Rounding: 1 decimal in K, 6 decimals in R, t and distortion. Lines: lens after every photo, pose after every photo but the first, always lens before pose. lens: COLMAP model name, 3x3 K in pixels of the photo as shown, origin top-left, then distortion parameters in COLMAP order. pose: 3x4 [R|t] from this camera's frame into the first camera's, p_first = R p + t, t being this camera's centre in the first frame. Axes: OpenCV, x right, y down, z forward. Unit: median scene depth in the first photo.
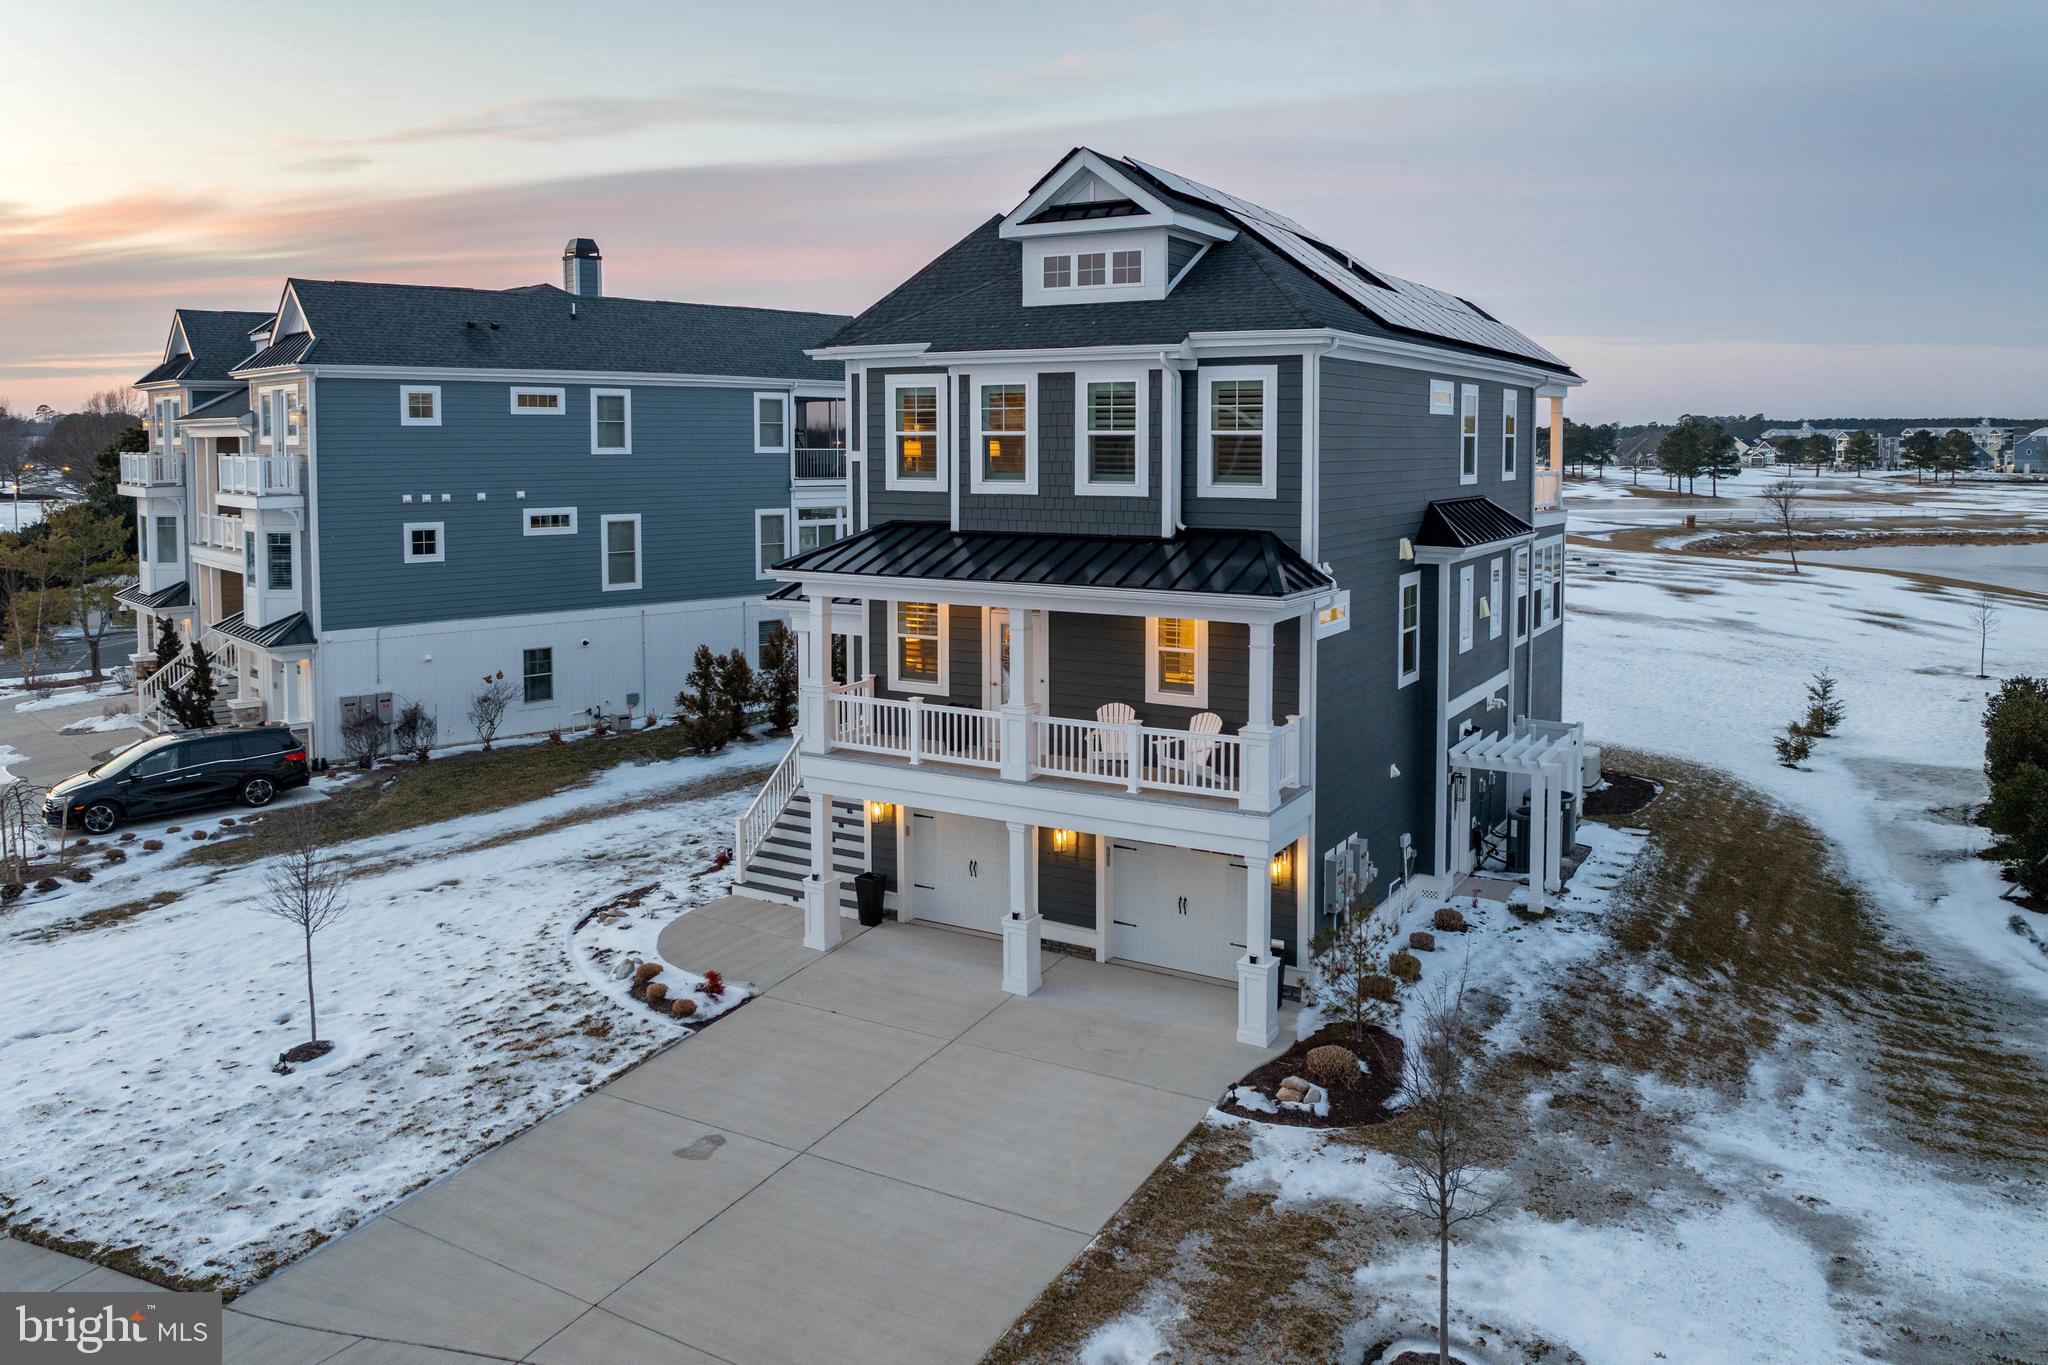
lens RADIAL K [[1516.1, 0, 1071.0], [0, 1516.1, 516.5], [0, 0, 1]] dist [-0.032992, -0.001412]
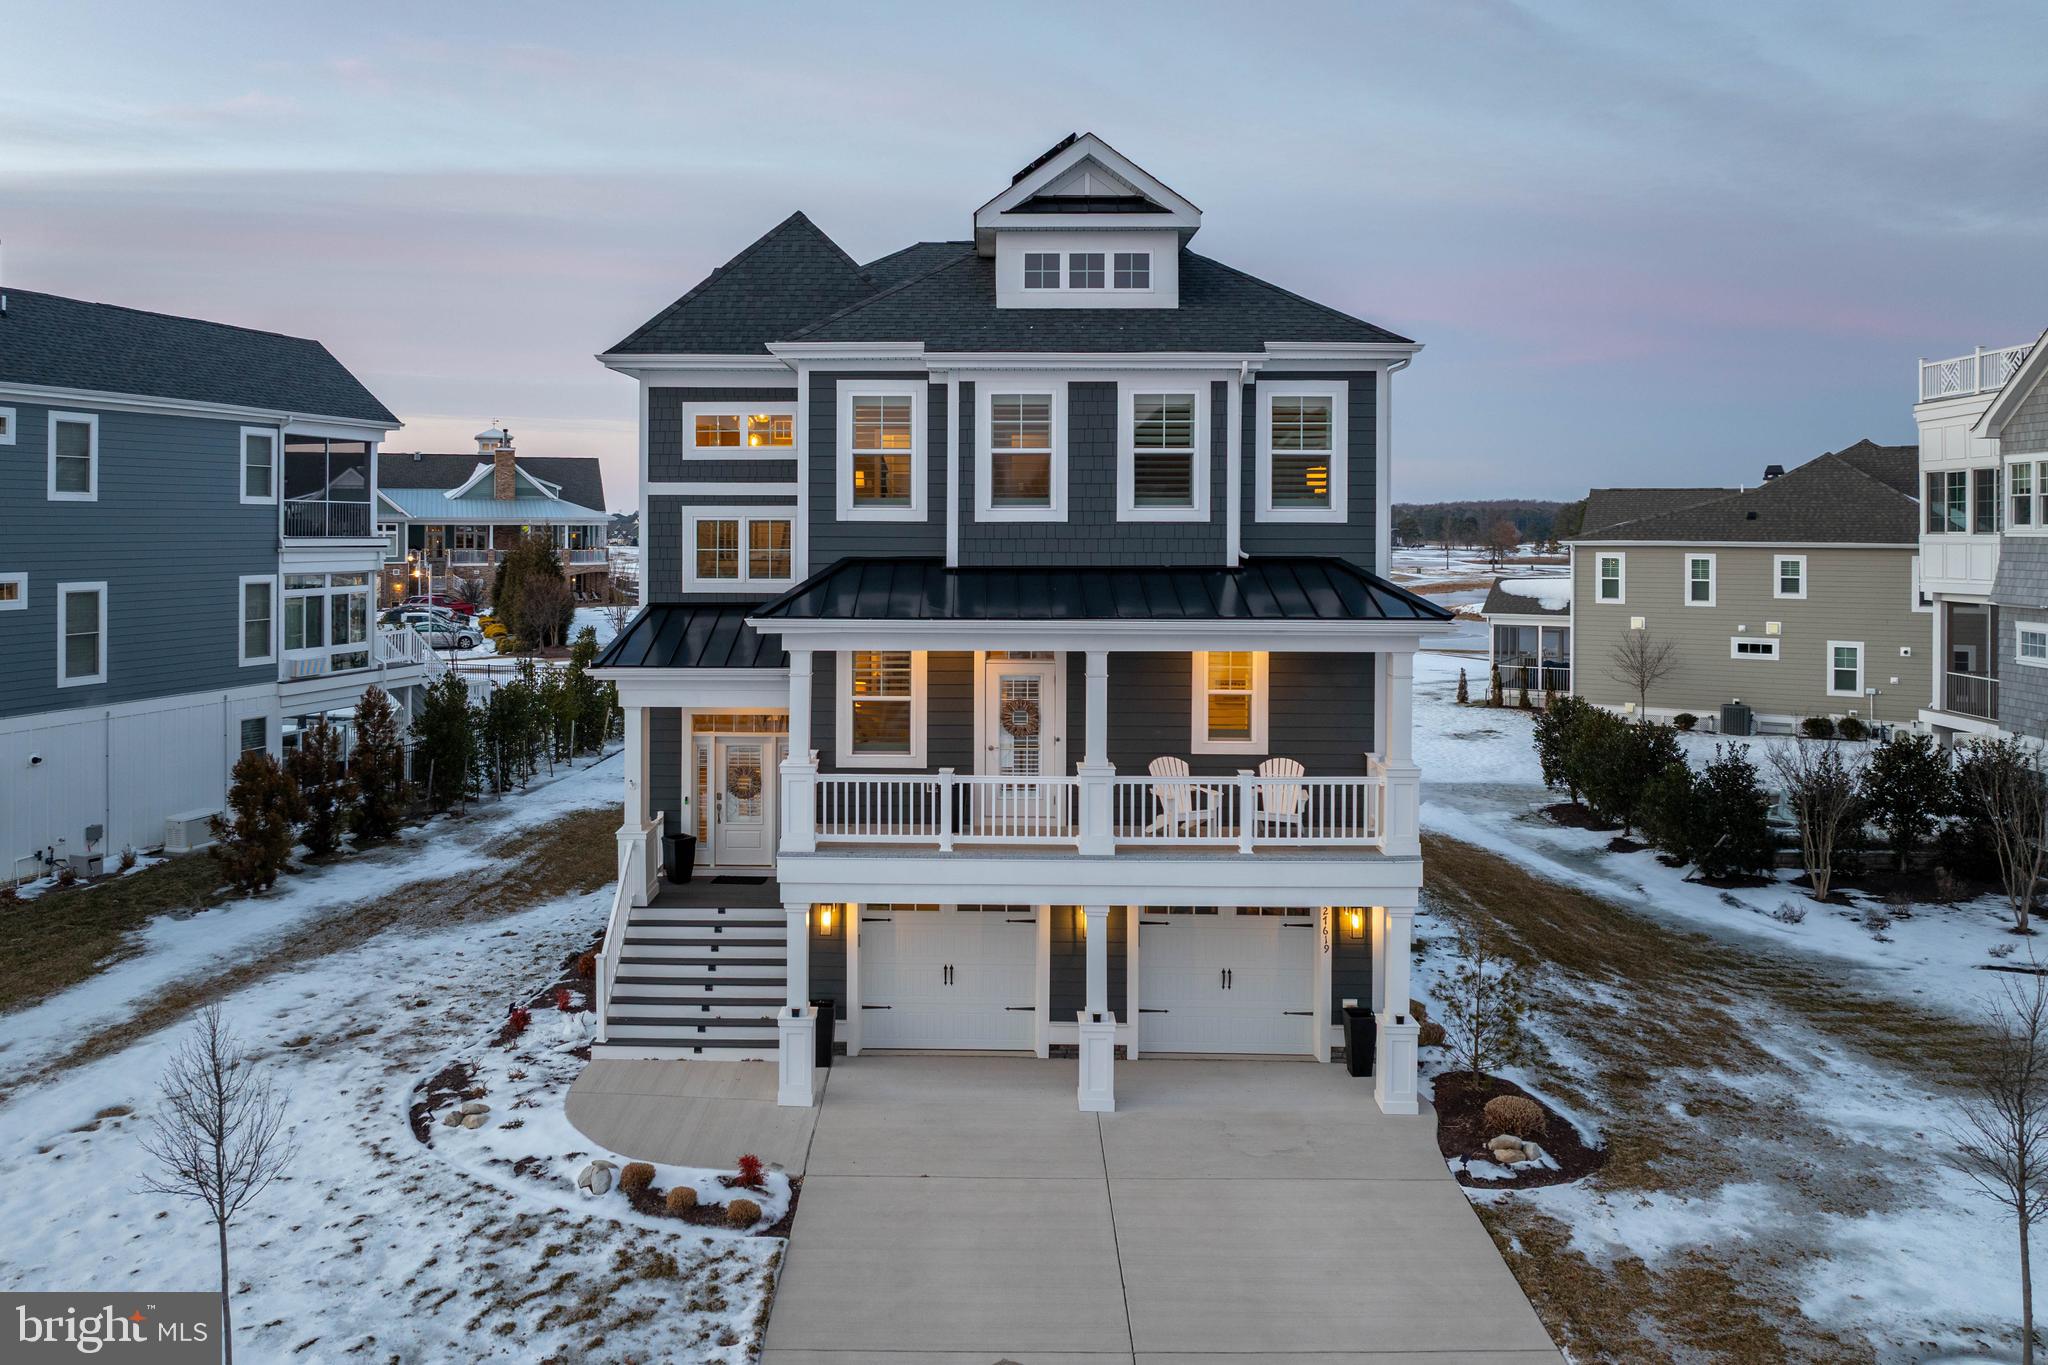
lens RADIAL K [[1527.1, 0, 970.7], [0, 1527.1, 511.5], [0, 0, 1]] dist [-0.037430, 0.002702]
pose [[0.879794, 0.004815, 0.475330, -0.499535], [0.023576, 0.998276, -0.053749, 0.025910], [-0.474769, 0.058495, 0.878164, 0.270225]]
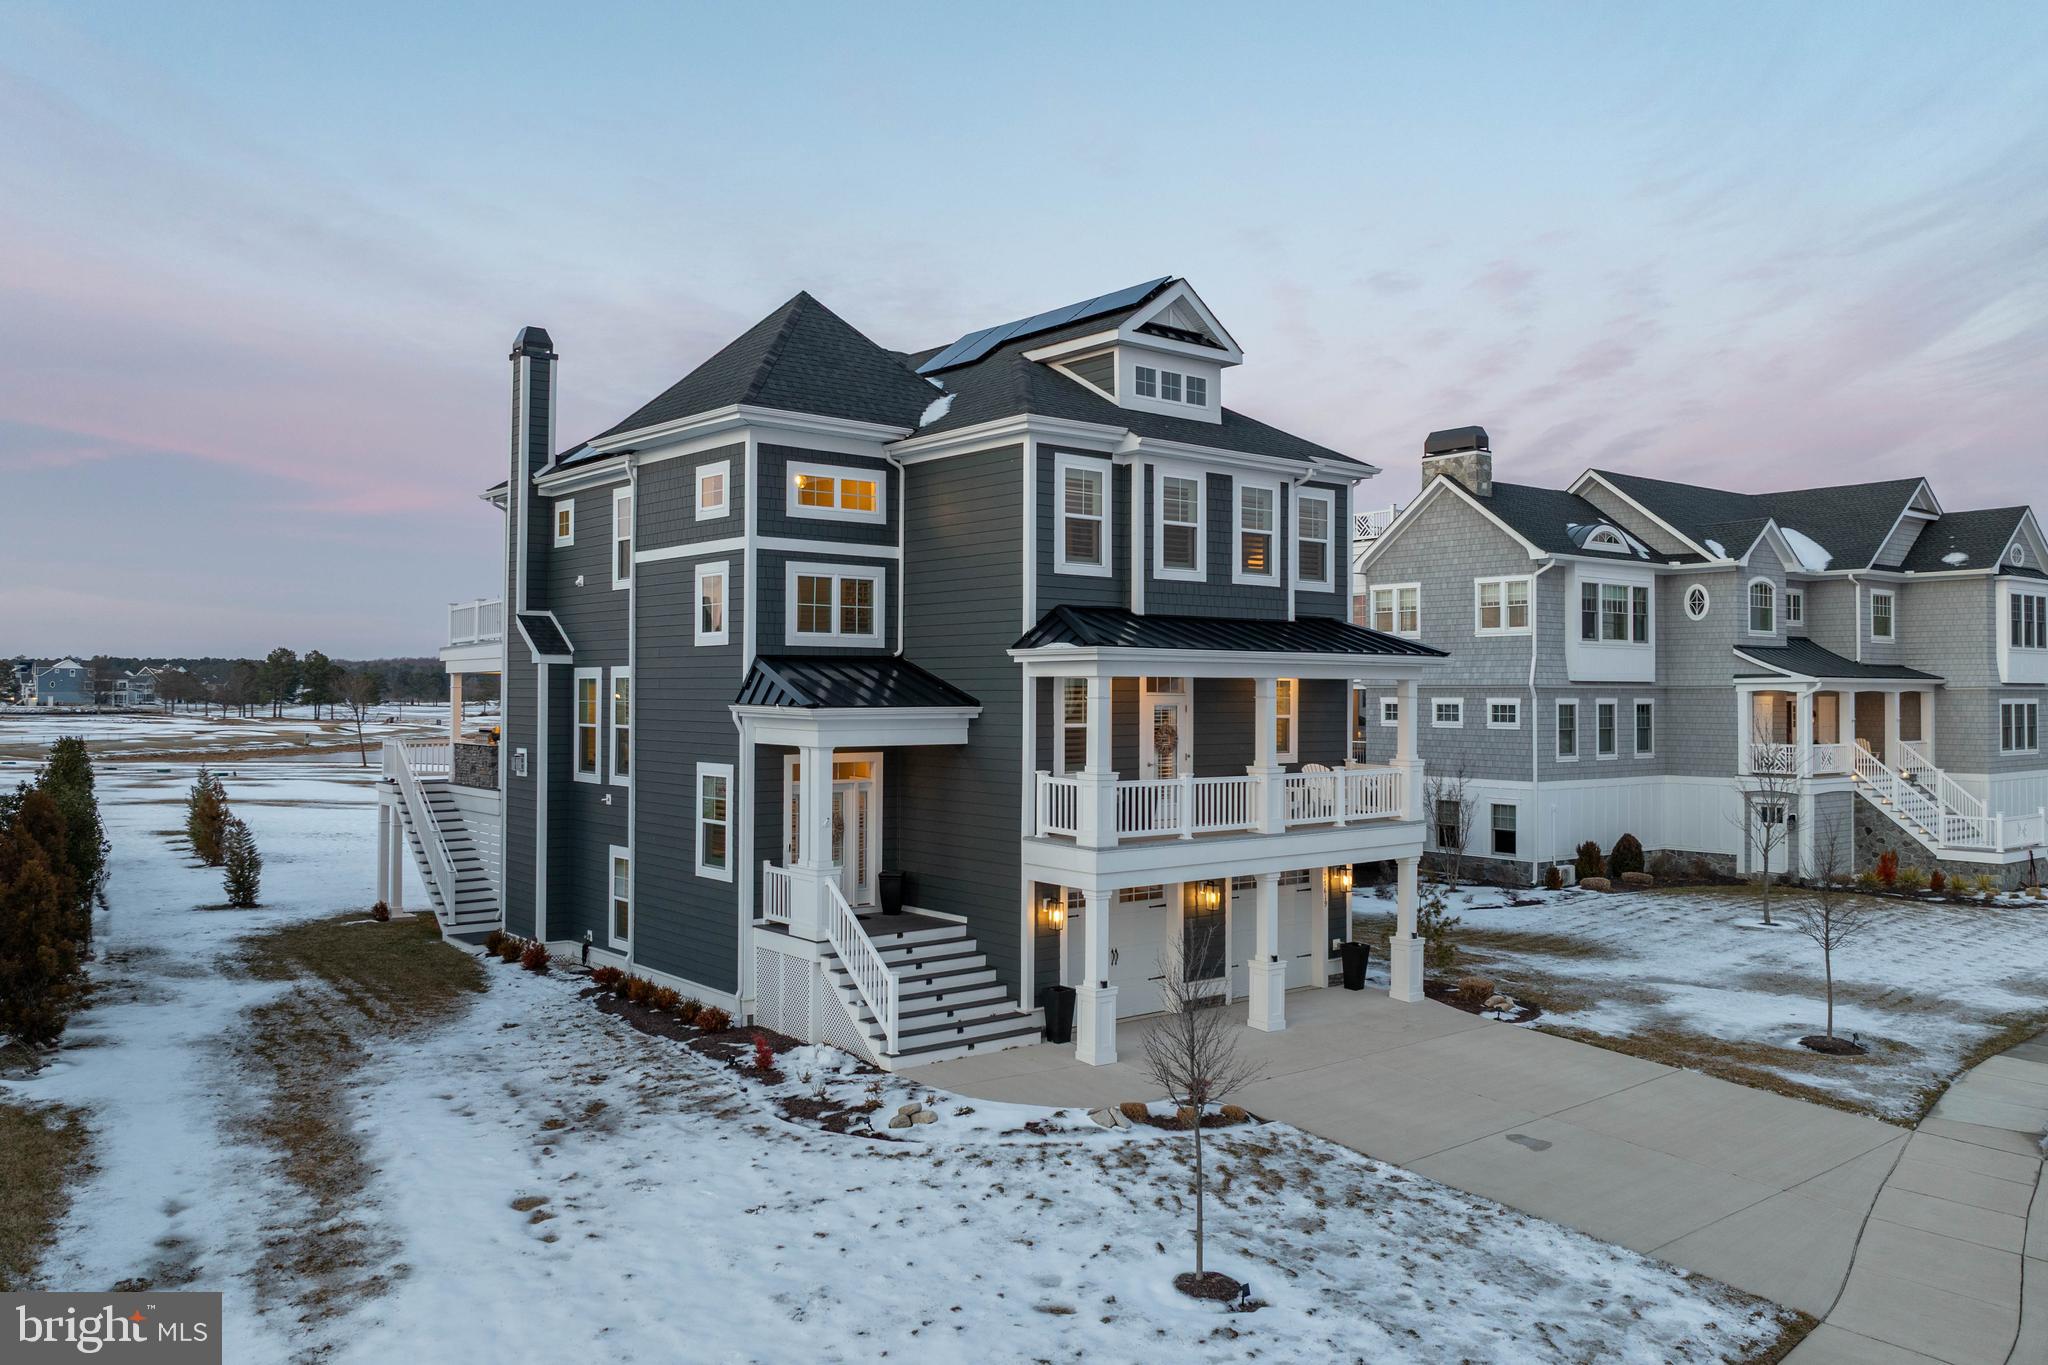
lens RADIAL K [[1544.7, 0, 1020.3], [0, 1544.7, 645.8], [0, 0, 1]] dist [-0.038833, -0.003979]
pose [[0.353409, 0.026247, 0.935101, -1.149056], [0.044668, 0.997993, -0.044894, 0.078244], [-0.934402, 0.057635, 0.351527, 0.758626]]
